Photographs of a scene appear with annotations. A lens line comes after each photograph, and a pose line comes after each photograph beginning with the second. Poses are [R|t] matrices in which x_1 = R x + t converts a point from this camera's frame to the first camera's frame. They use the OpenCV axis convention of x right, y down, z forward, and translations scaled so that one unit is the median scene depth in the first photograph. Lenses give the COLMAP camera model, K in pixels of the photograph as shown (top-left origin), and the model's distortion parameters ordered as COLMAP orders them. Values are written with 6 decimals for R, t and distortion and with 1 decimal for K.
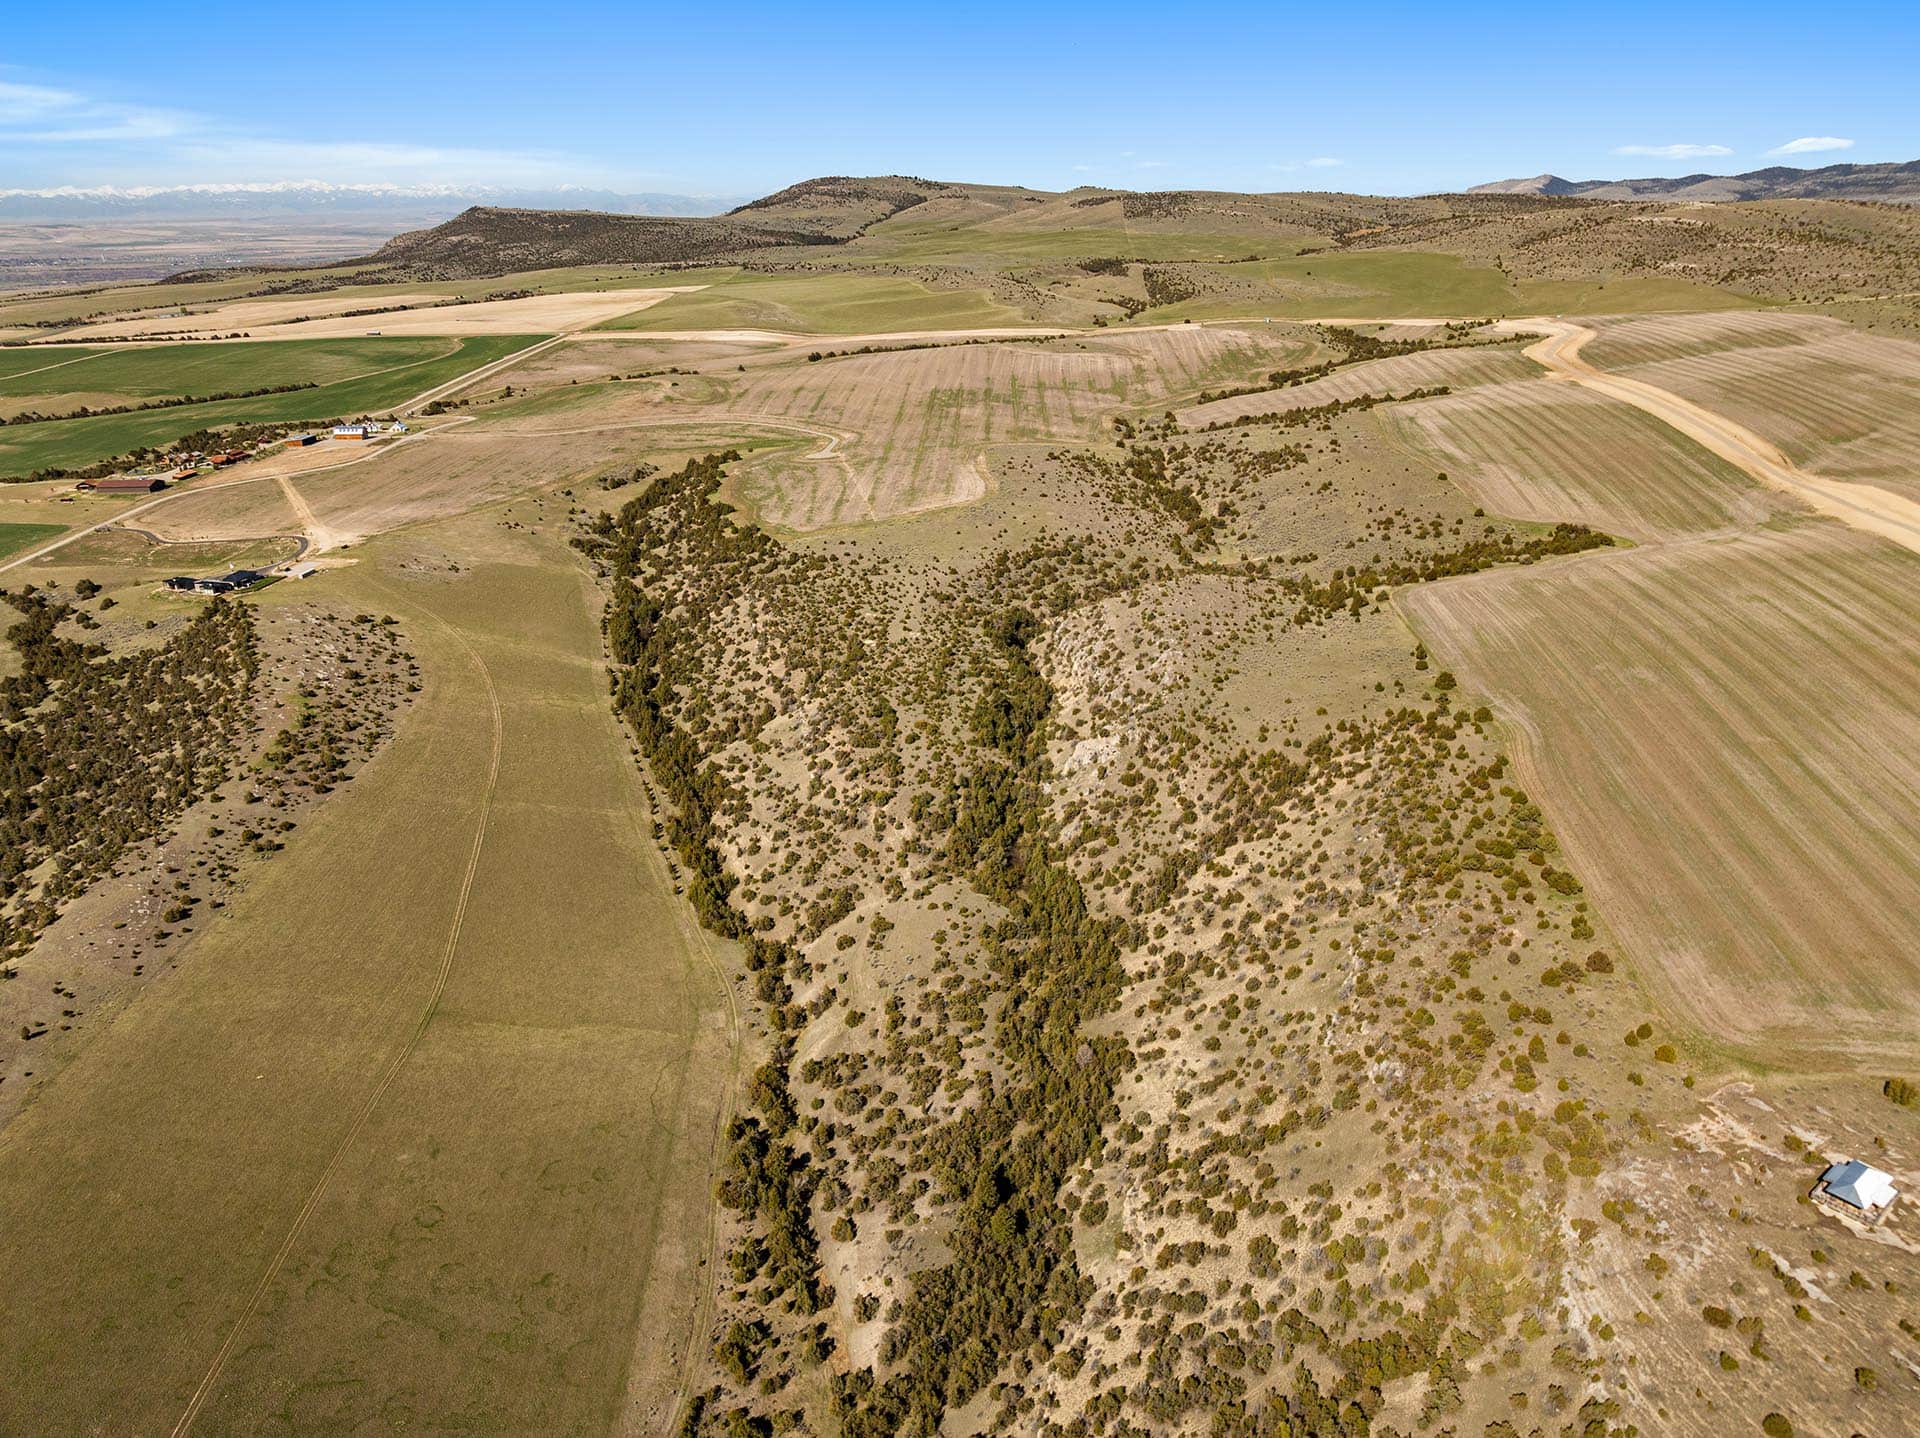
lens RADIAL K [[1354.4, 0, 960.0], [0, 1354.4, 719.0], [0, 0, 1]] dist [-0.043609, 0.011226]
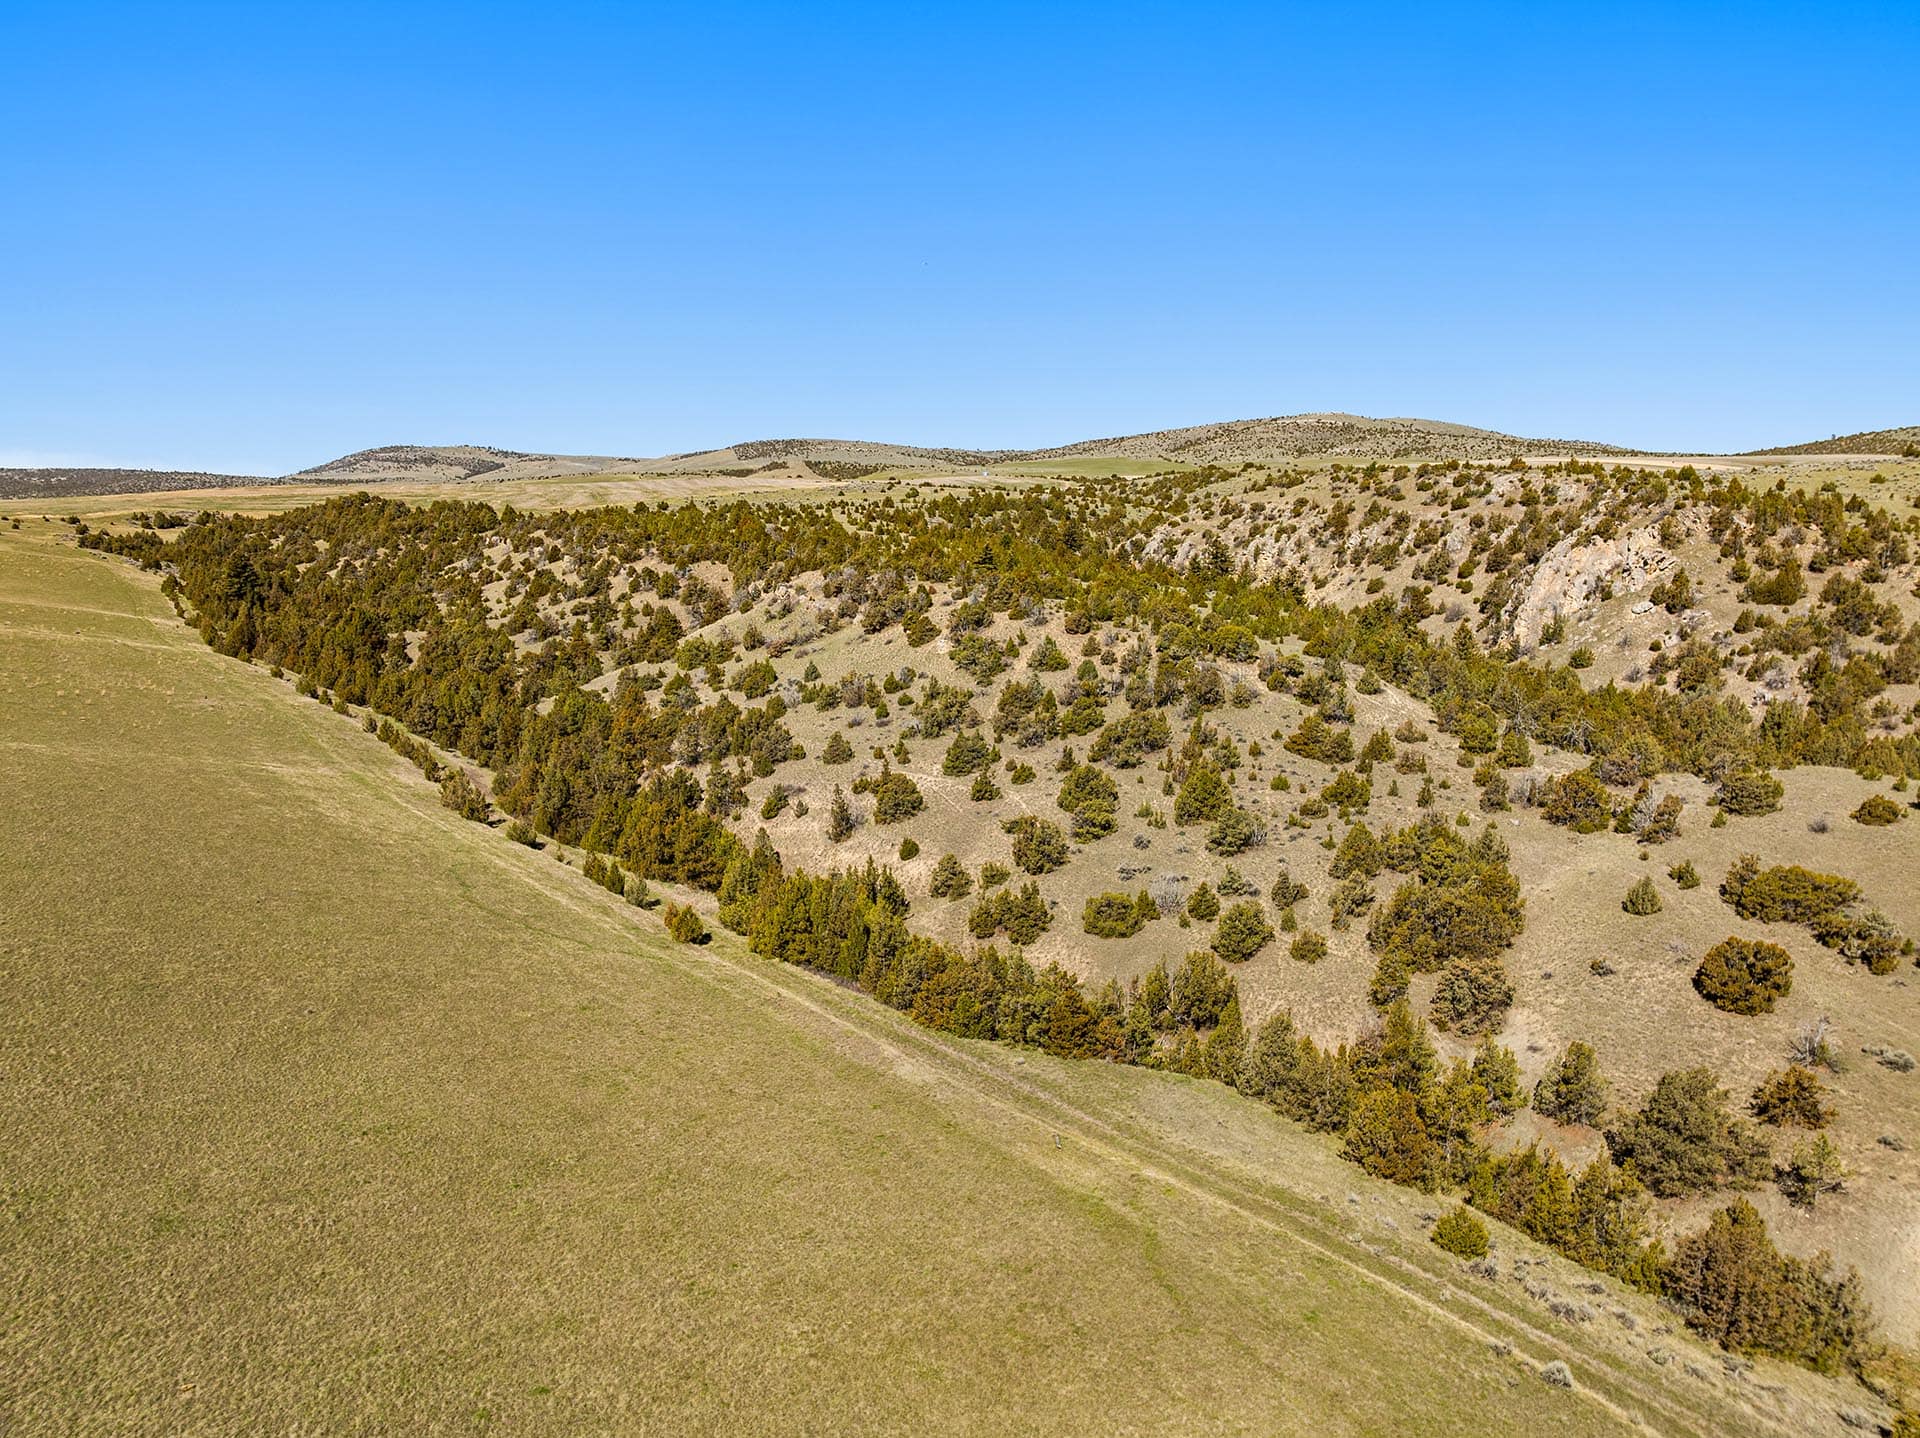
lens RADIAL K [[1342.3, 0, 960.0], [0, 1342.3, 719.0], [0, 0, 1]] dist [-0.031105, -0.004302]
pose [[0.946444, -0.042584, 0.320048, -0.229780], [0.117005, 0.969121, -0.217059, 0.142605], [-0.300922, 0.242882, 0.922201, 0.768050]]
